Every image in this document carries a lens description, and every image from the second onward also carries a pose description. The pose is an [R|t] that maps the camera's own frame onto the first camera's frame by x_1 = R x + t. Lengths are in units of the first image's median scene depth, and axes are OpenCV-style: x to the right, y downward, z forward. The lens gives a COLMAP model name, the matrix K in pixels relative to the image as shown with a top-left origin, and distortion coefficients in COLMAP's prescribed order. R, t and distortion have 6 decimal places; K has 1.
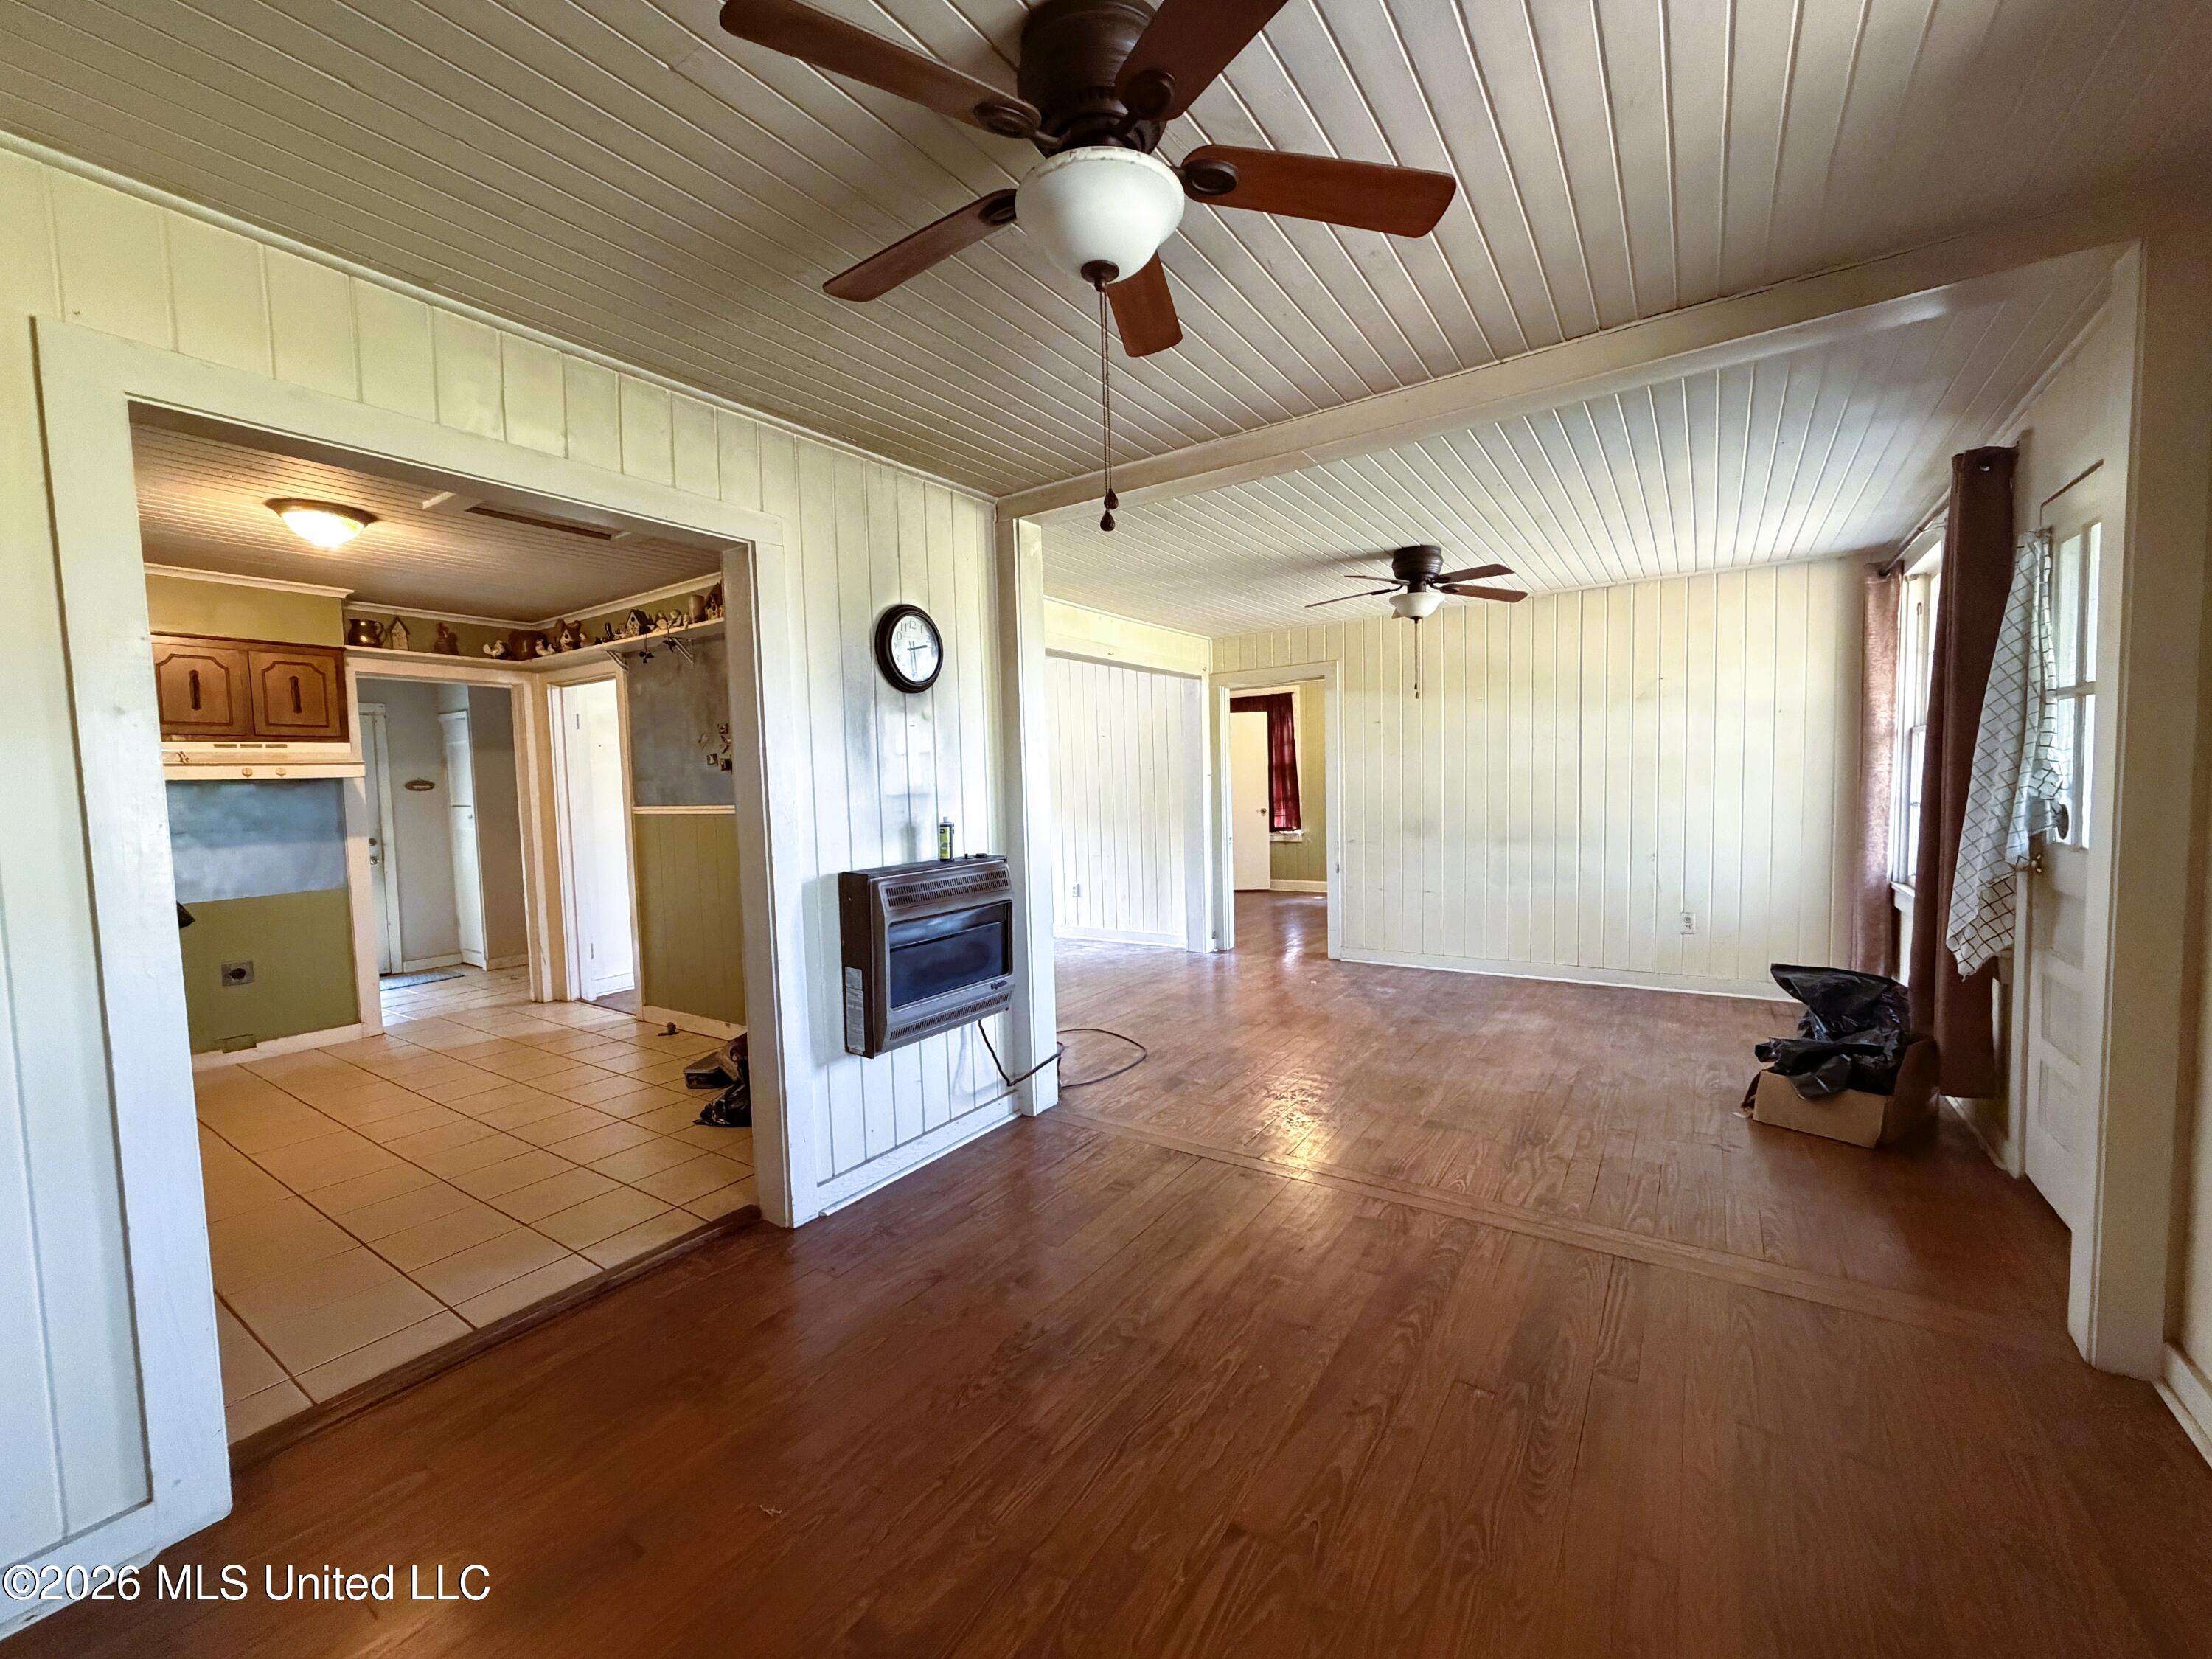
lens RADIAL K [[884.7, 0, 1111.6], [0, 884.7, 828.4], [0, 0, 1]] dist [-0.001547, -0.000878]
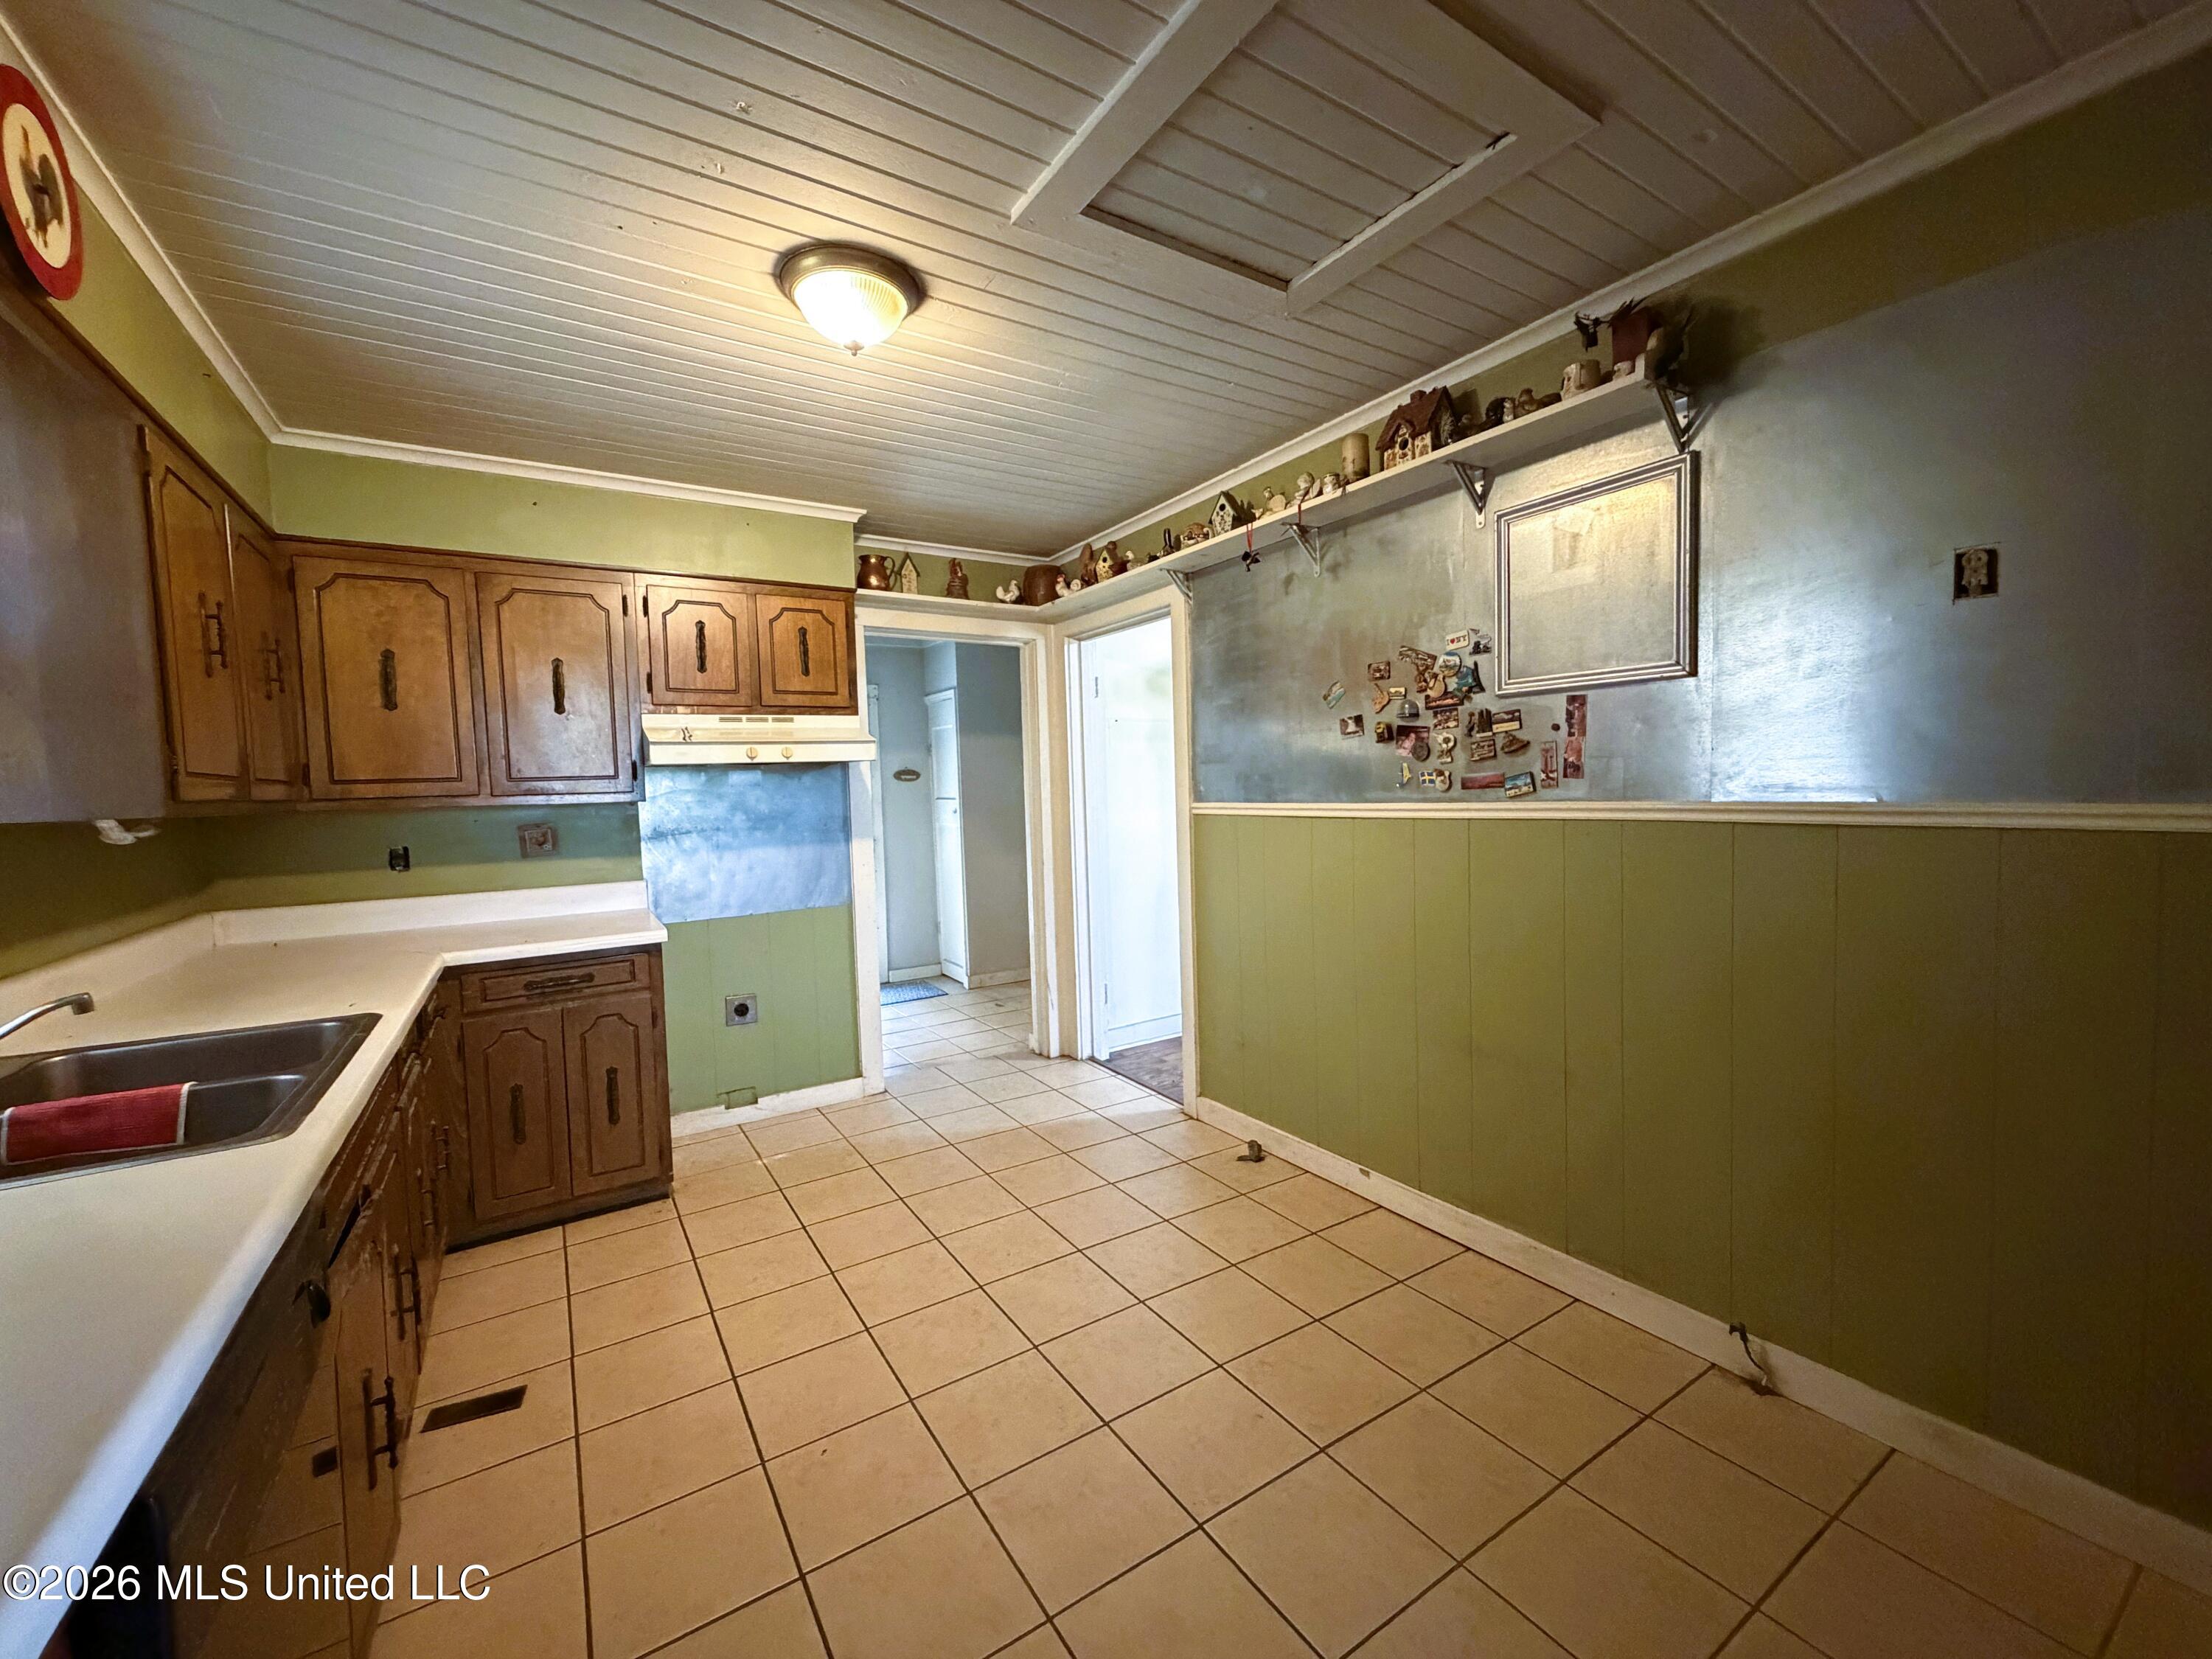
lens RADIAL K [[884.7, 0, 1098.8], [0, 884.7, 822.7], [0, 0, 1]] dist [-0.001547, -0.000878]
pose [[0.915220, 0.017660, -0.402567, -0.354480], [-0.016593, 0.999843, 0.006138, -0.012790], [0.402613, 0.001062, 0.915370, 0.375807]]
